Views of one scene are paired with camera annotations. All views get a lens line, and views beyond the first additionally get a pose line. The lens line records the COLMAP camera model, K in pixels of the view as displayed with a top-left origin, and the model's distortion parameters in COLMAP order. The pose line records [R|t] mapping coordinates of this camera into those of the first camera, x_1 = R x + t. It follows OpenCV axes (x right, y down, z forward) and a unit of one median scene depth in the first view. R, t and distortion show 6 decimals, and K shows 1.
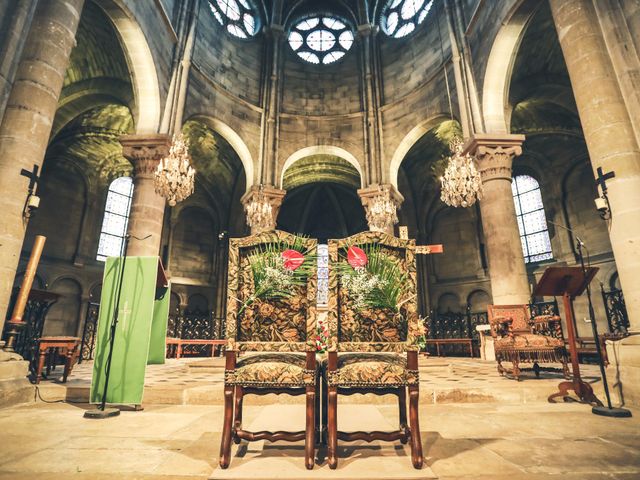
lens RADIAL K [[360.8, 0, 320.0], [0, 360.8, 240.0], [0, 0, 1]] dist [-0.071943, 0.034896]
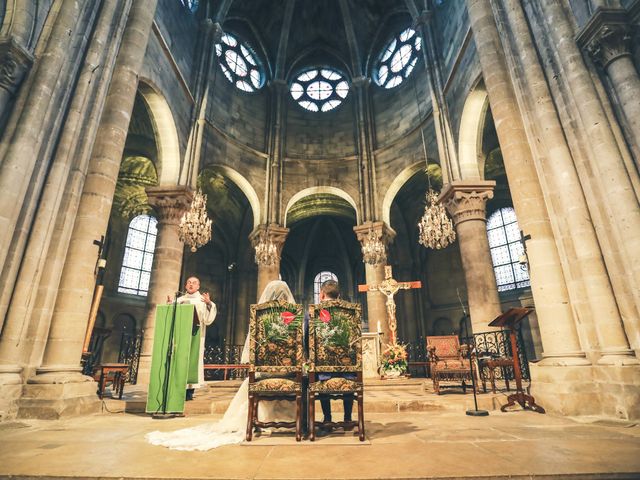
lens RADIAL K [[360.8, 0, 320.0], [0, 360.8, 240.0], [0, 0, 1]] dist [-0.071943, 0.034896]
pose [[0.999773, -0.015040, -0.015097, 0.021786], [0.014098, 0.998059, -0.060655, -0.041555], [0.015980, 0.060428, 0.998045, -0.144836]]
